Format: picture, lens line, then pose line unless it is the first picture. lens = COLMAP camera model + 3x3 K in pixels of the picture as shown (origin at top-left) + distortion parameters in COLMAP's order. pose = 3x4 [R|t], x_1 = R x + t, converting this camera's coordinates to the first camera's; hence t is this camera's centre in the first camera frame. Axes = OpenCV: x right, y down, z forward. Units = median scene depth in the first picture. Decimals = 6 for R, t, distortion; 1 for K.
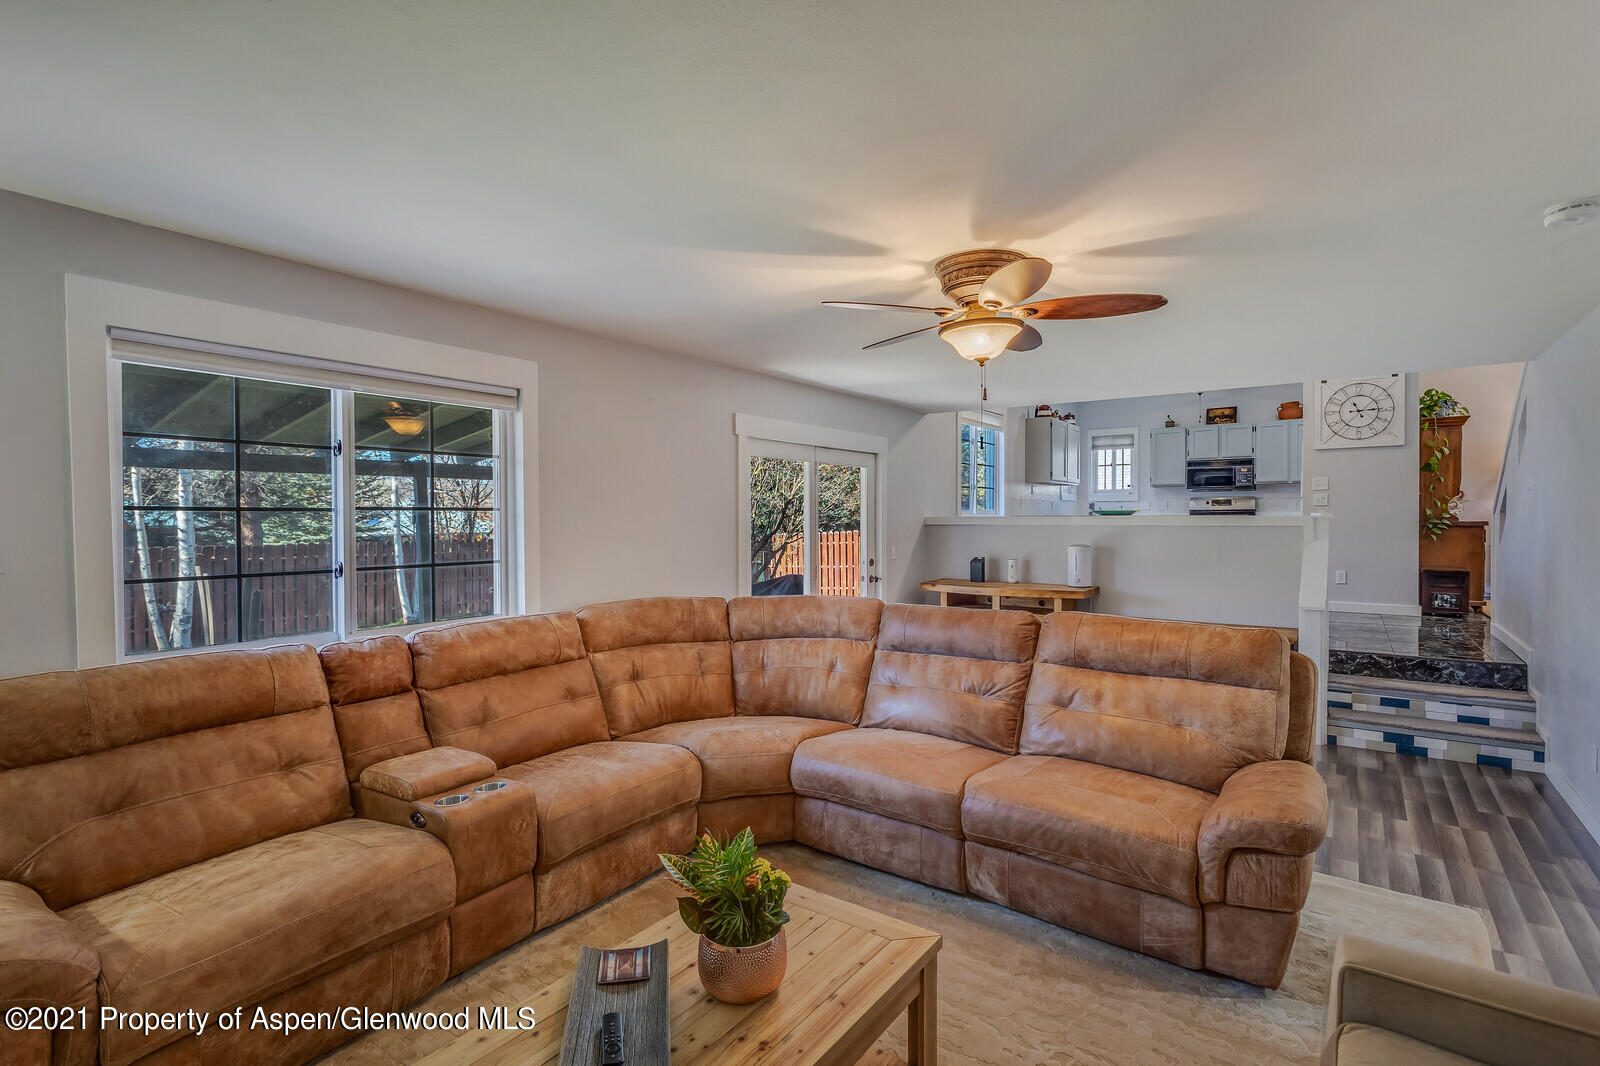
lens RADIAL K [[770.9, 0, 800.0], [0, 770.9, 533.0], [0, 0, 1]] dist [0.000458, 0.000000]
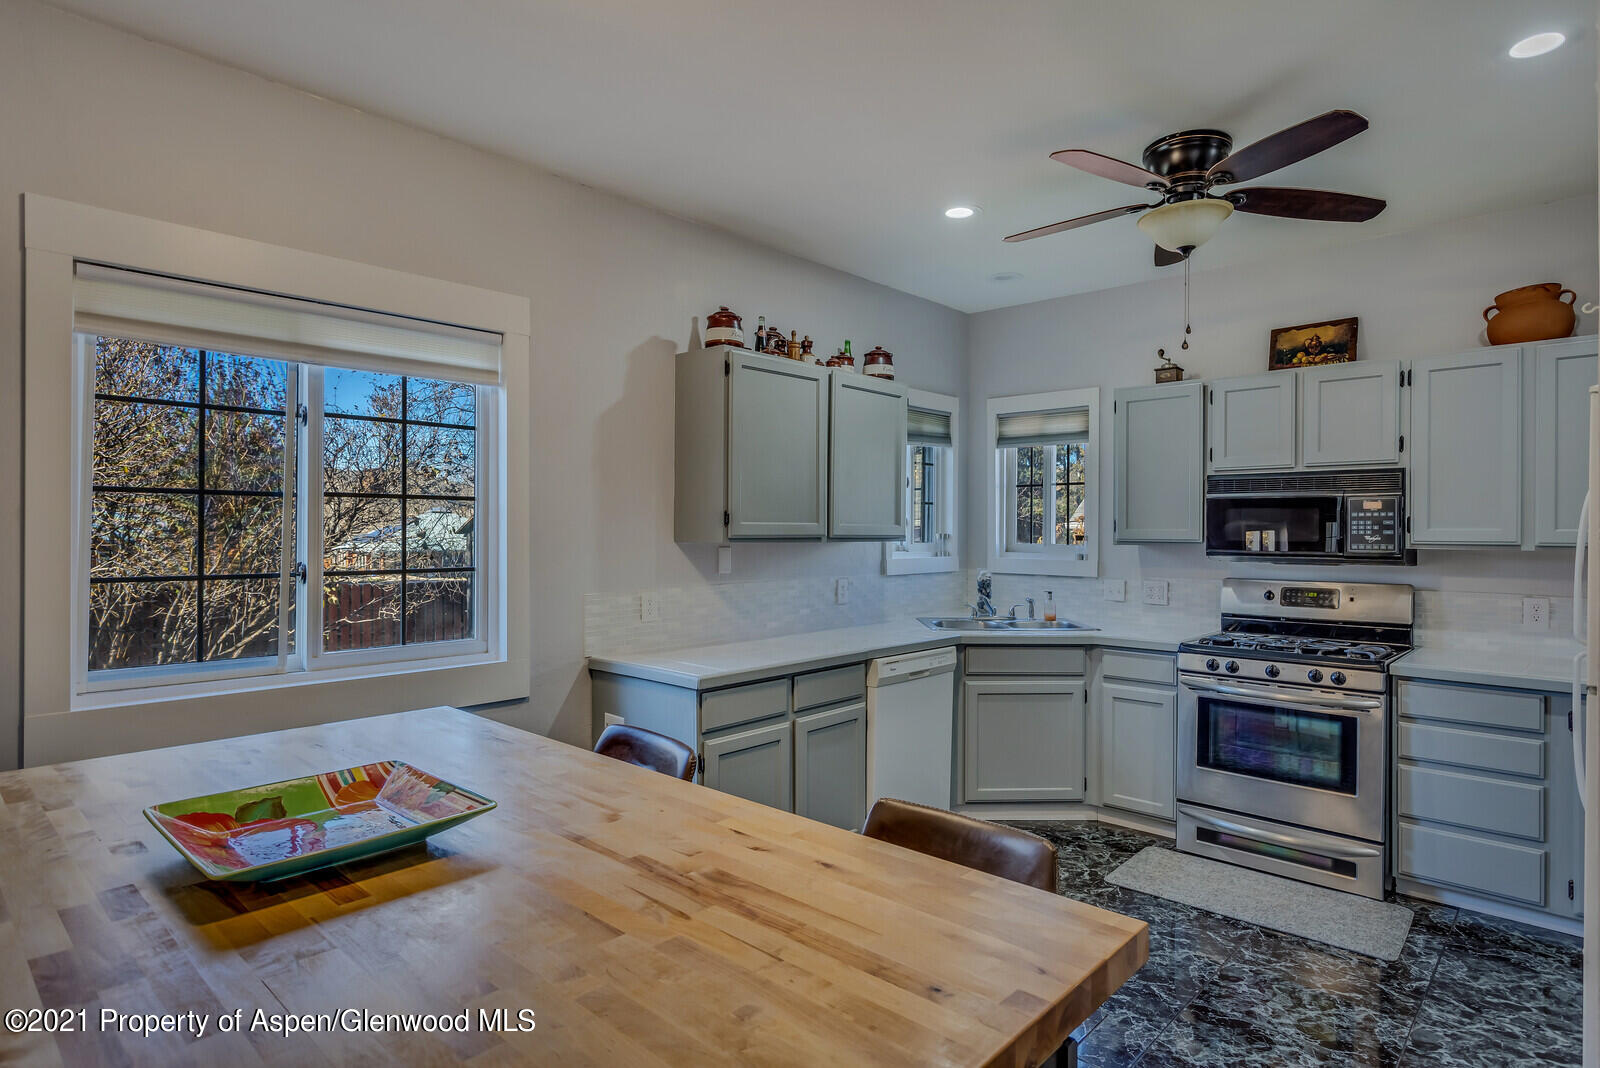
lens RADIAL K [[870.9, 0, 800.0], [0, 870.9, 534.0], [0, 0, 1]] dist [-0.002436, -0.000792]
pose [[0.992246, 0.005295, -0.124179, 0.370729], [-0.006853, 0.999903, -0.012123, -0.061456], [0.124103, 0.012880, 0.992186, 0.588926]]
